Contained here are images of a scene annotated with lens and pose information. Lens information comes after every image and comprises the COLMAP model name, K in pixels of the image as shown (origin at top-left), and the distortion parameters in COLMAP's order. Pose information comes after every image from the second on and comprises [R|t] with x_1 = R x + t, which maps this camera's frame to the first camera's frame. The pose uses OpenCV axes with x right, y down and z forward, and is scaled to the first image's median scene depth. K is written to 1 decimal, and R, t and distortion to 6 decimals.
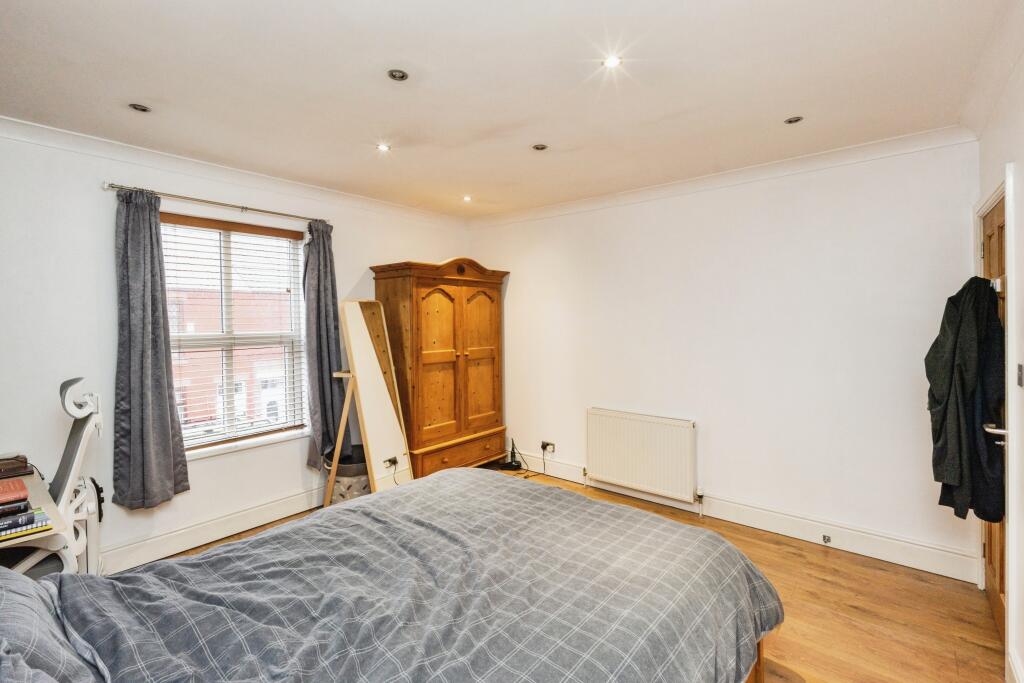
lens RADIAL K [[460.2, 0, 511.9], [0, 460.2, 322.5], [0, 0, 1]] dist [-0.000635, -0.000118]
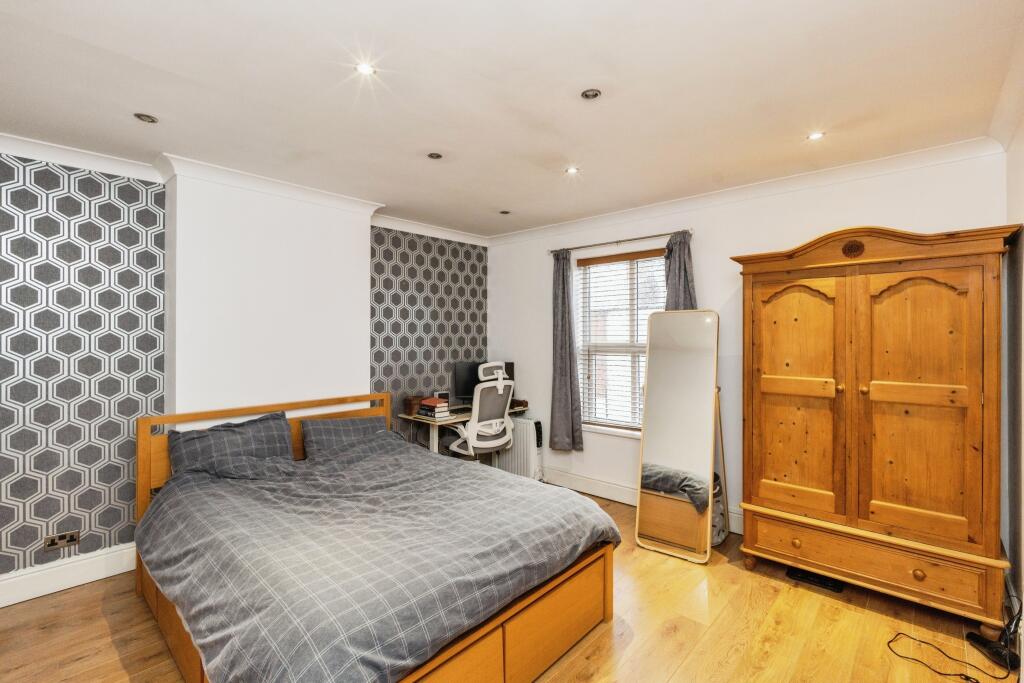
lens RADIAL K [[460.5, 0, 511.7], [0, 460.5, 335.5], [0, 0, 1]] dist [-0.000655, -0.000266]
pose [[-0.044957, 0.007535, -0.998960, 0.542683], [-0.004914, 0.999958, 0.007763, -0.003426], [0.998977, 0.005258, -0.044918, 0.621114]]
